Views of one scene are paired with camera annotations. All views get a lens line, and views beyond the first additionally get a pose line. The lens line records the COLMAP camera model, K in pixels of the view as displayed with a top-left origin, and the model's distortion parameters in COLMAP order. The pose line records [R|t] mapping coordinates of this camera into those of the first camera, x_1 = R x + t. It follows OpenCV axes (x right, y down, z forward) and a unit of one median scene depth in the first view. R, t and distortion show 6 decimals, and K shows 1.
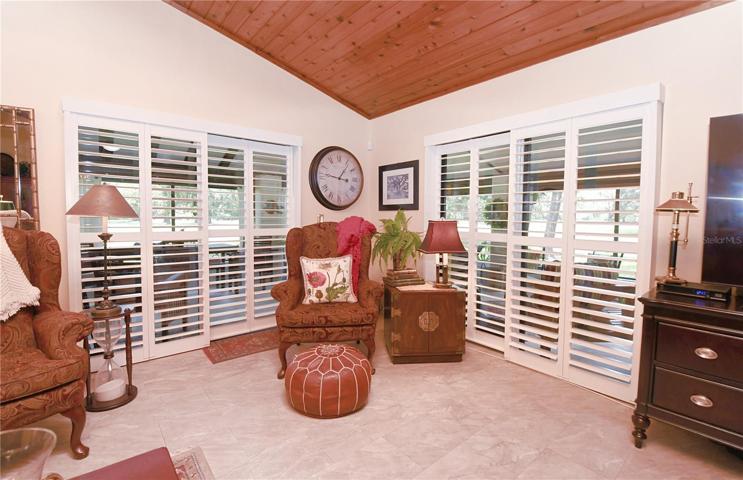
lens RADIAL K [[332.8, 0, 370.9], [0, 332.8, 229.5], [0, 0, 1]] dist [-0.002909, -0.000509]
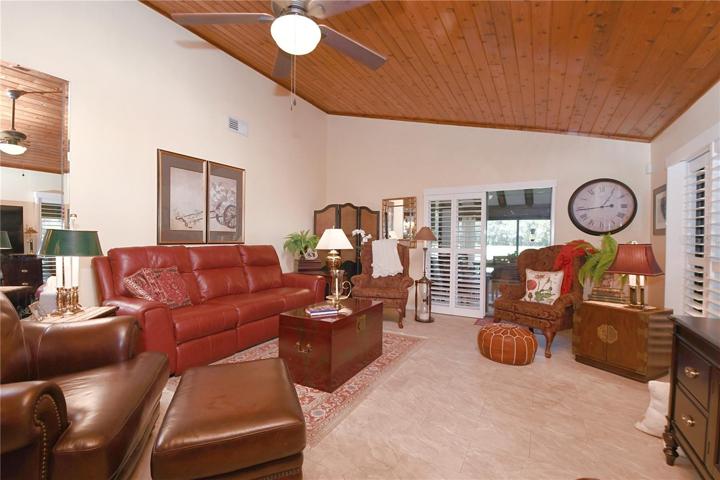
lens RADIAL K [[316.2, 0, 360.0], [0, 316.2, 240.0], [0, 0, 1]] dist [0.001310, -0.000186]
pose [[0.351454, -0.005745, -0.936188, 0.849785], [-0.041184, 0.998918, -0.021591, 0.017120], [0.935299, 0.046144, 0.350837, -0.165107]]
